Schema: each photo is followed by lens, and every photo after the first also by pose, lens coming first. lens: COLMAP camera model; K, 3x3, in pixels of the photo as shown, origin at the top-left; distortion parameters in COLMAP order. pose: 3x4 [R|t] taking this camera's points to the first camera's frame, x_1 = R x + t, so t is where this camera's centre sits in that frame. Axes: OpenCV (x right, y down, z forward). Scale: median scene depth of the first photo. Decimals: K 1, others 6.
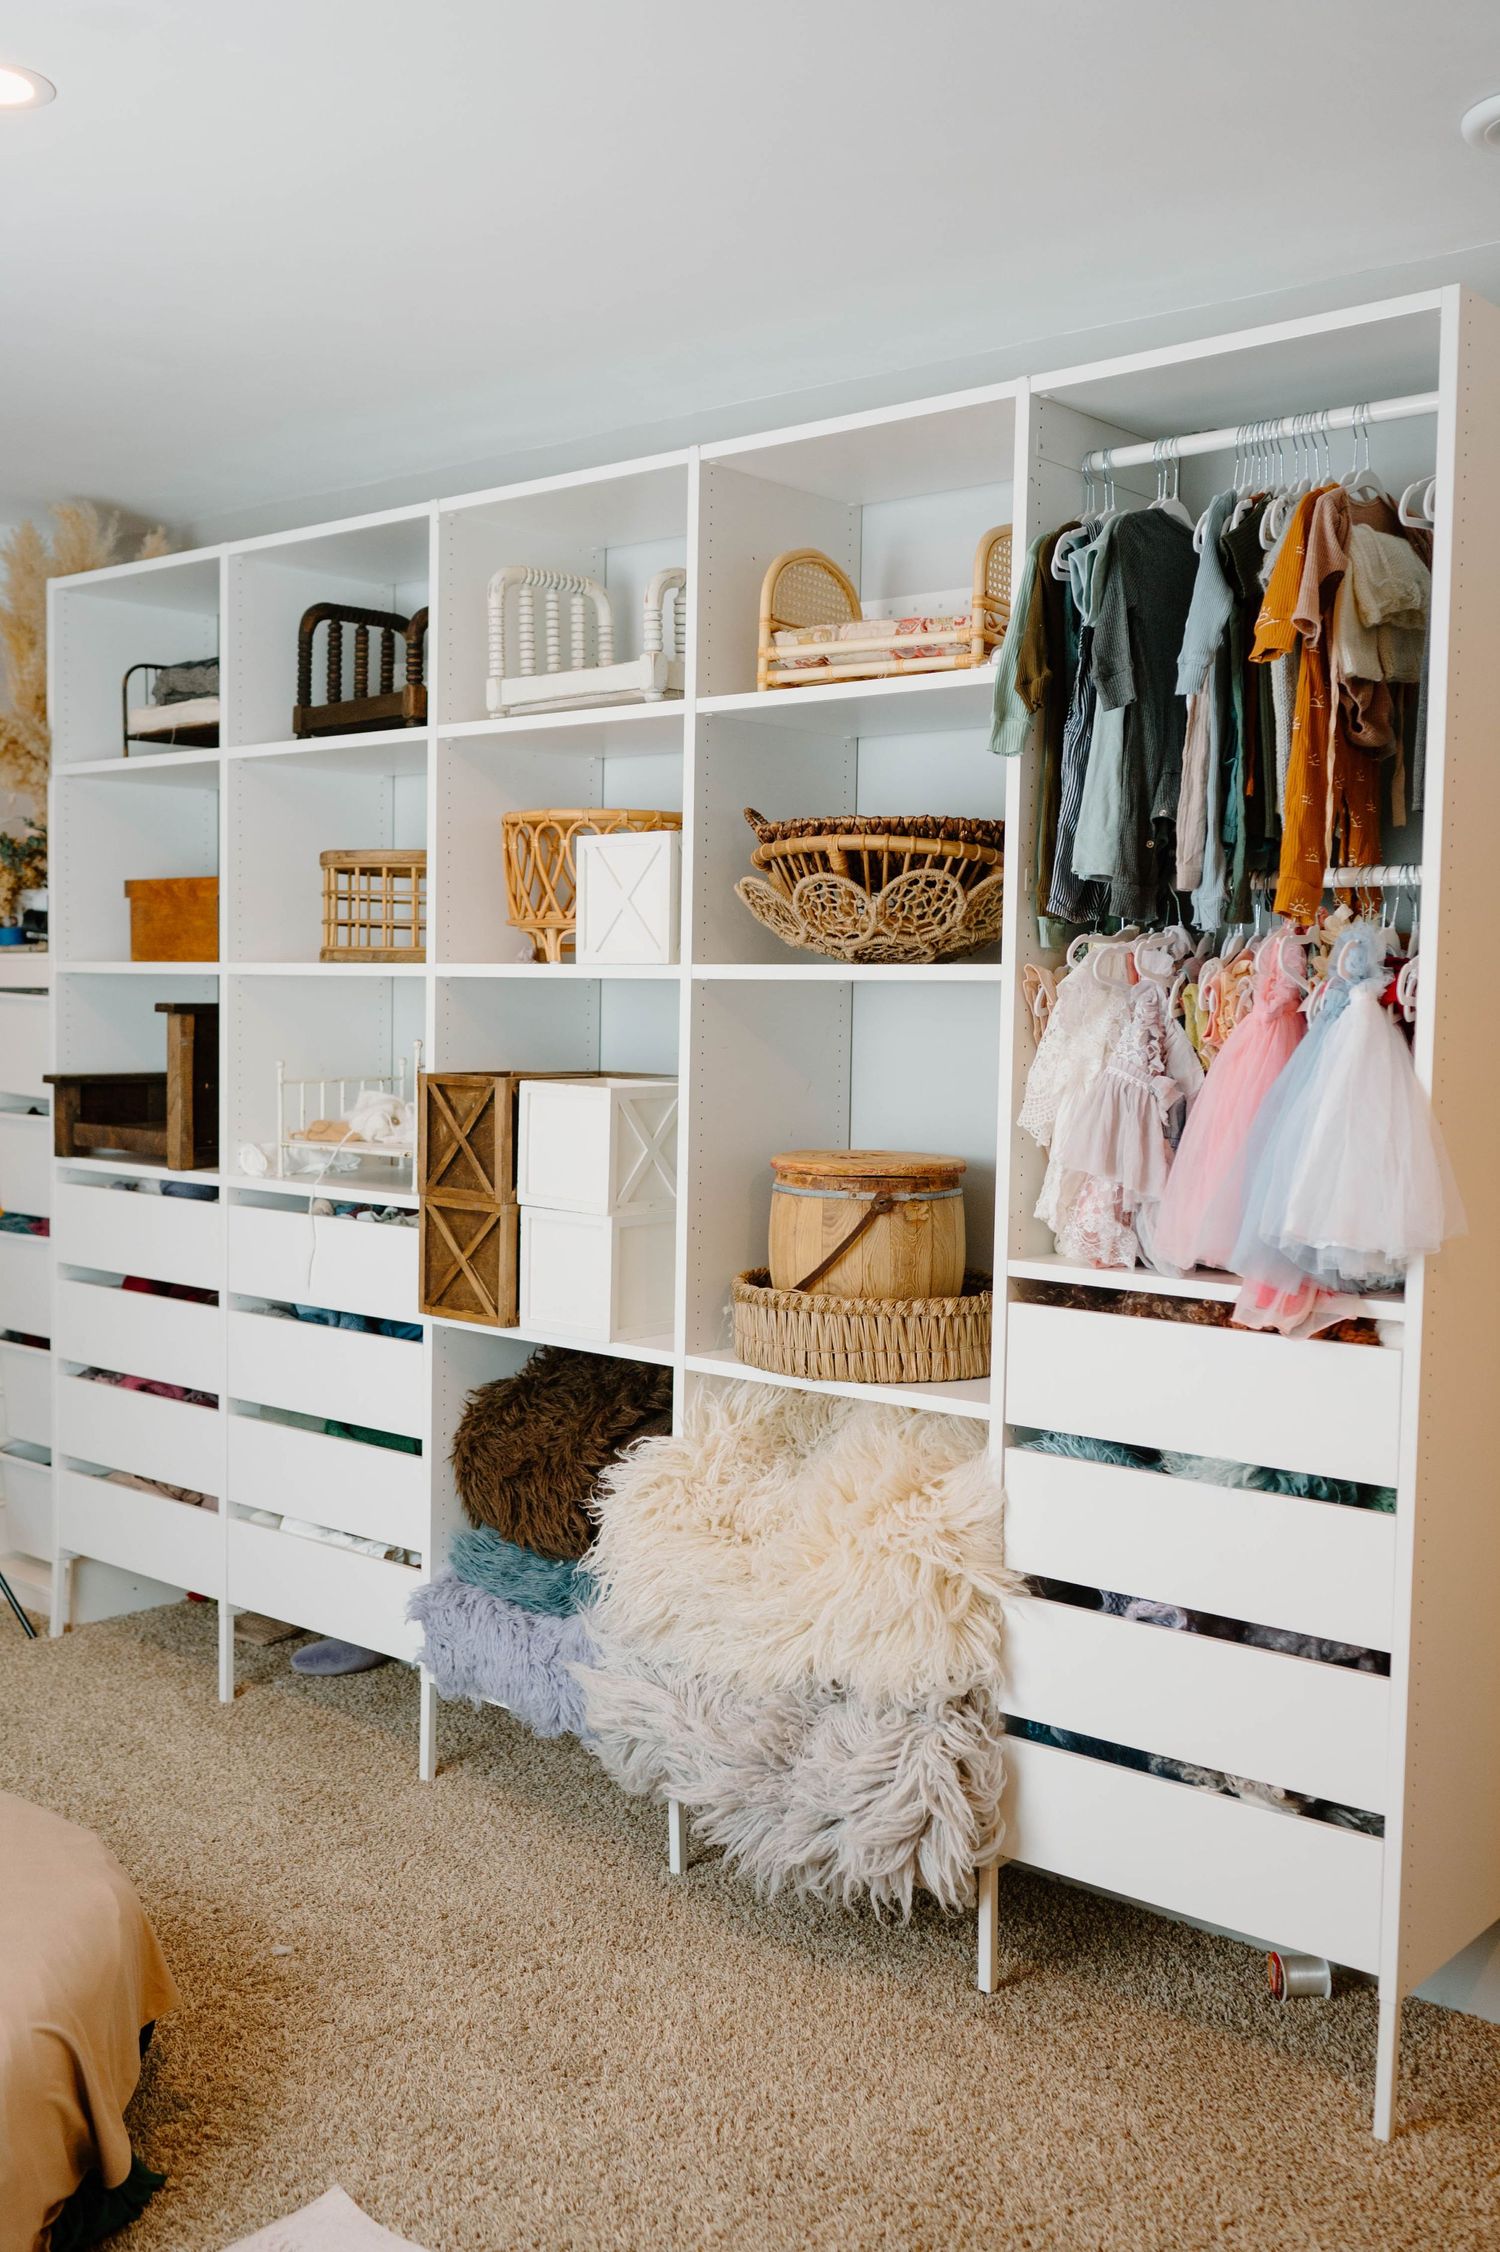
lens RADIAL K [[2135.3, 0, 744.8], [0, 2135.3, 1120.4], [0, 0, 1]] dist [-0.007818, 0.000000]
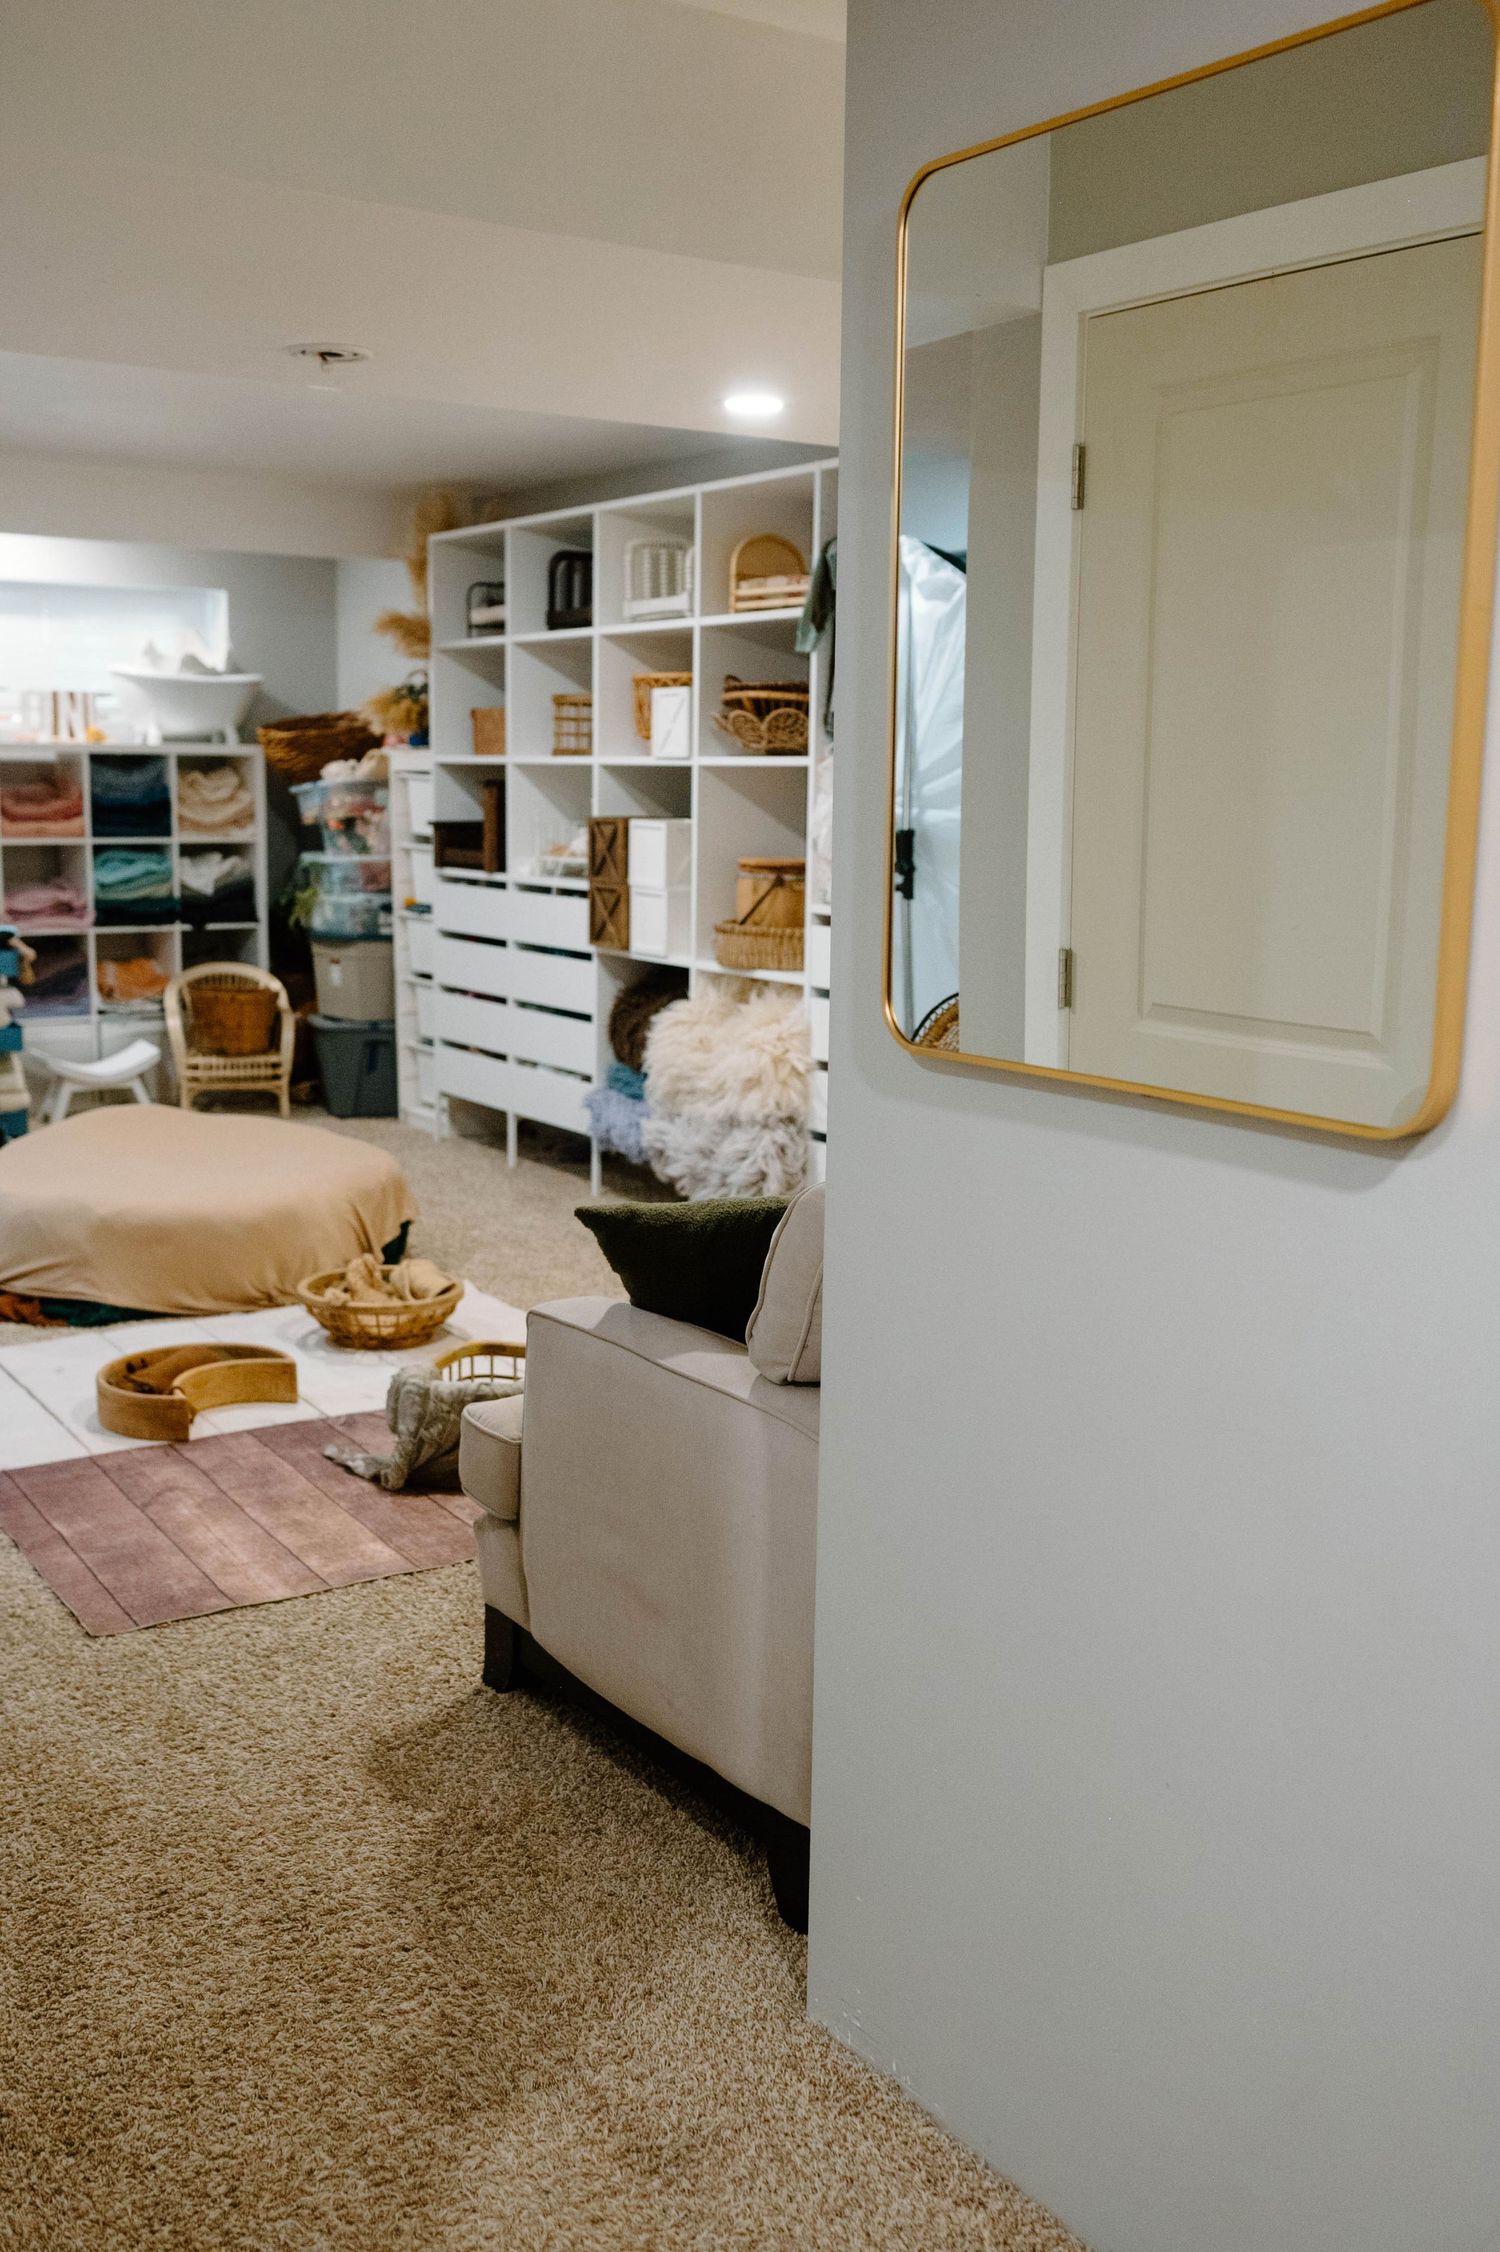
lens RADIAL K [[2135.3, 0, 749.4], [0, 2135.3, 1127.6], [0, 0, 1]] dist [-0.007818, 0.000000]
pose [[0.965464, 0.042736, -0.257009, 0.562084], [-0.016558, 0.994526, 0.103170, 0.064025], [0.260011, -0.095352, 0.960886, -0.927914]]
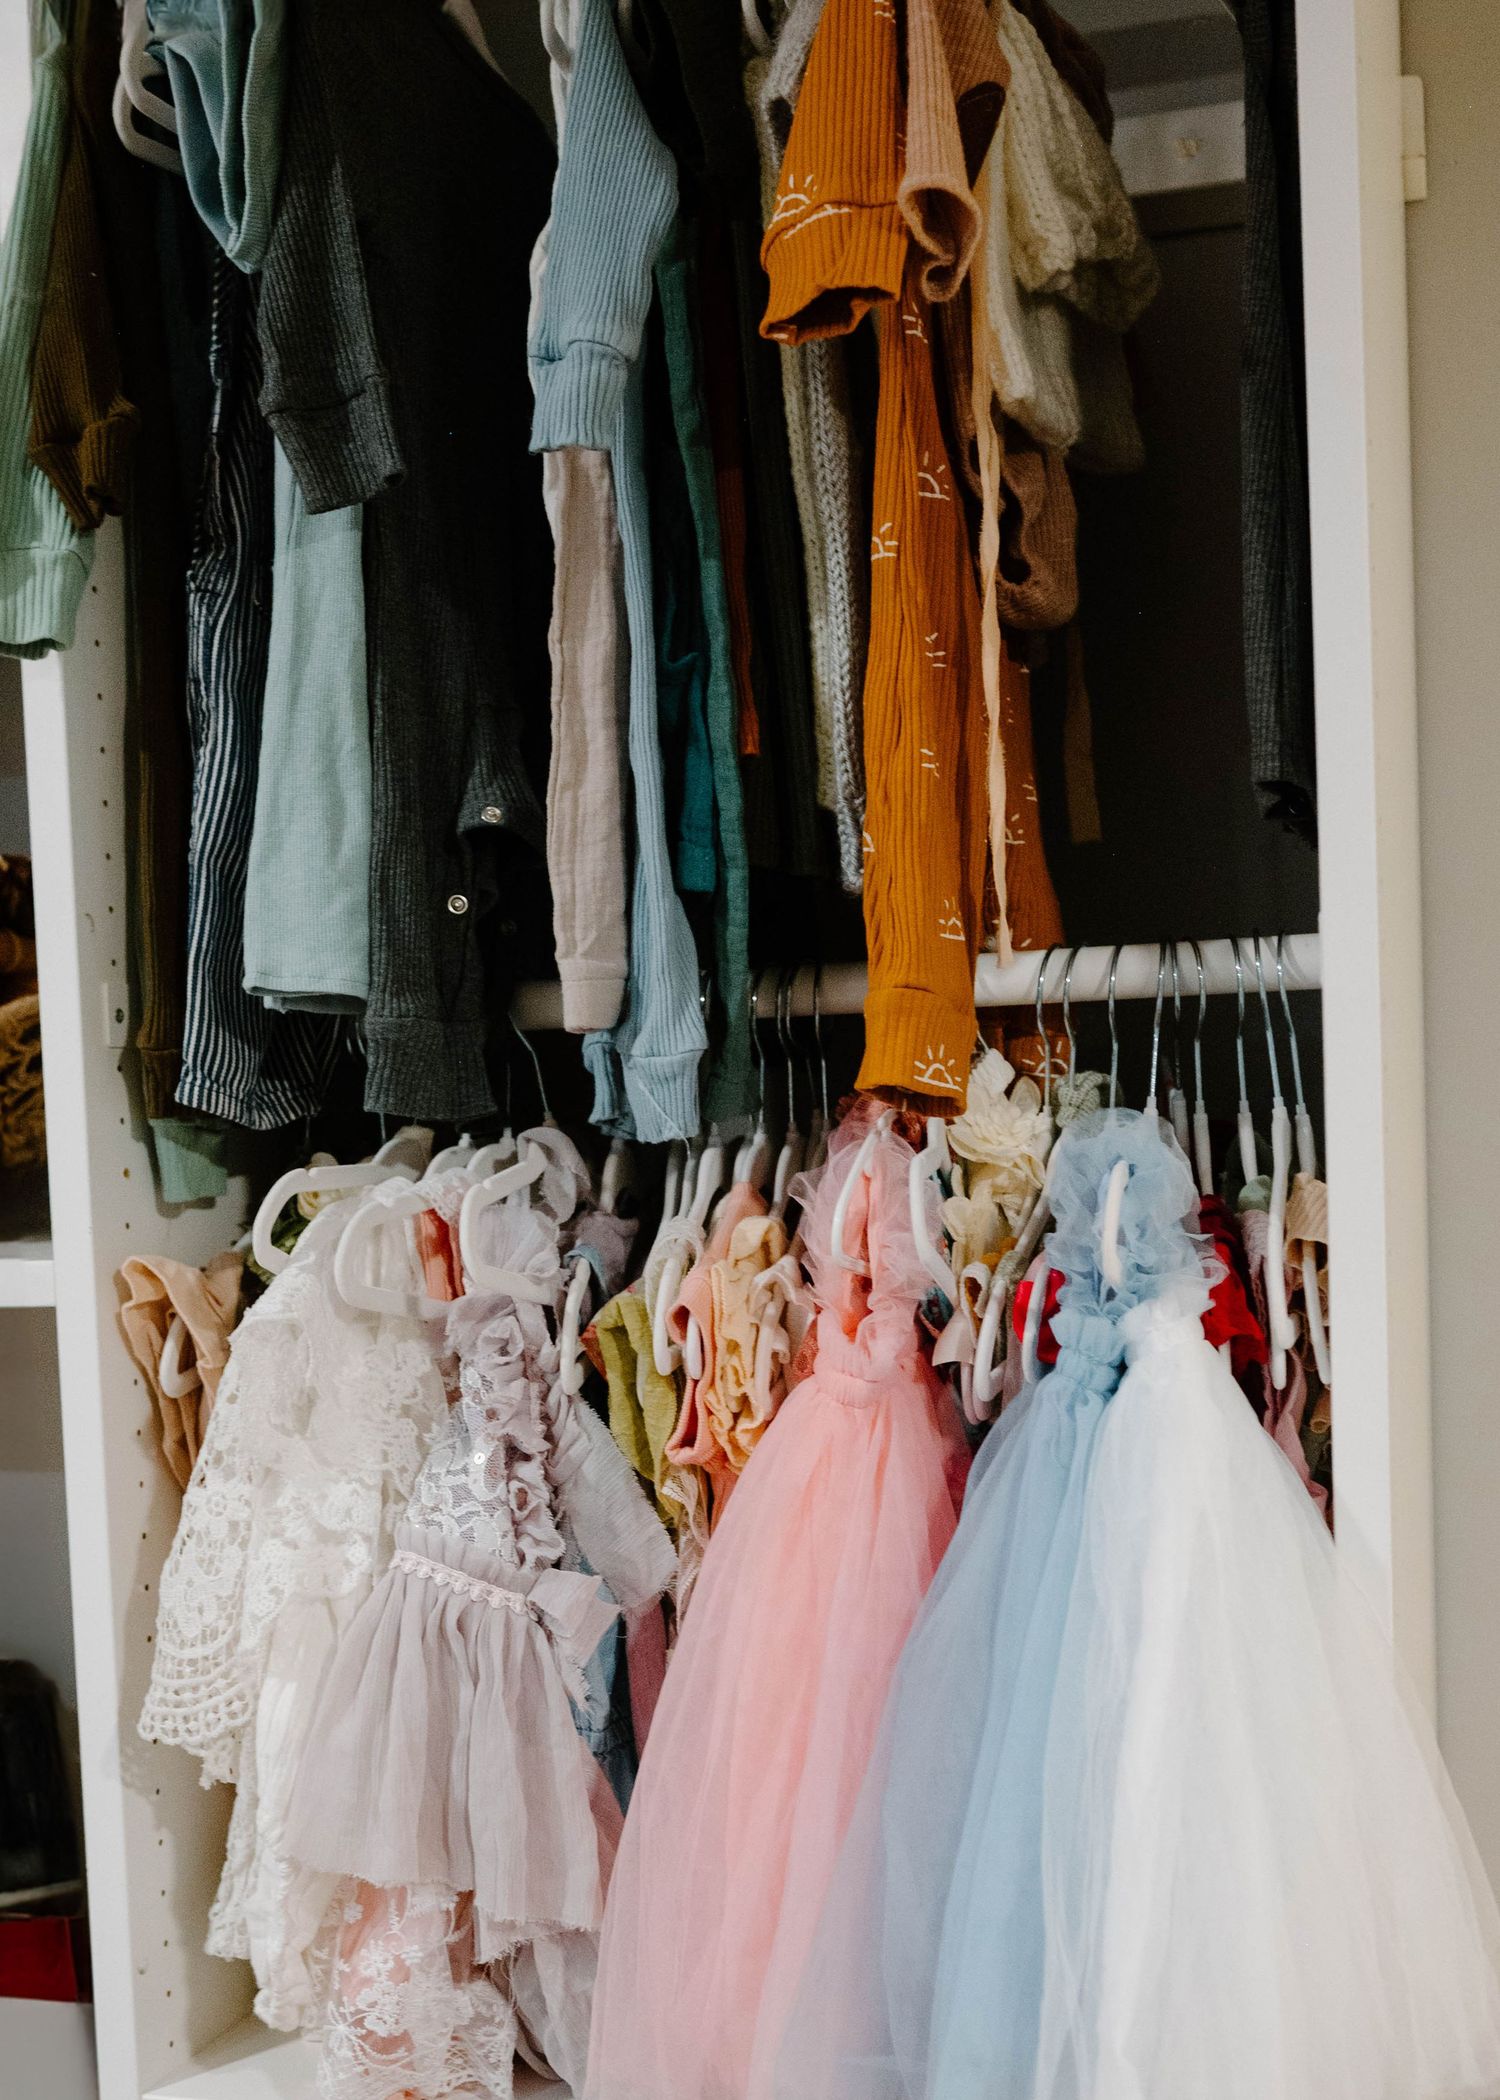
lens RADIAL K [[2364.3, 0, 844.5], [0, 2364.3, 1221.9], [0, 0, 1]] dist [-0.012634, 0.000000]
pose [[0.904292, -0.074903, 0.420293, 0.070649], [0.078065, 0.996901, 0.009701, -0.068230], [-0.419717, 0.024037, 0.907337, 0.558504]]
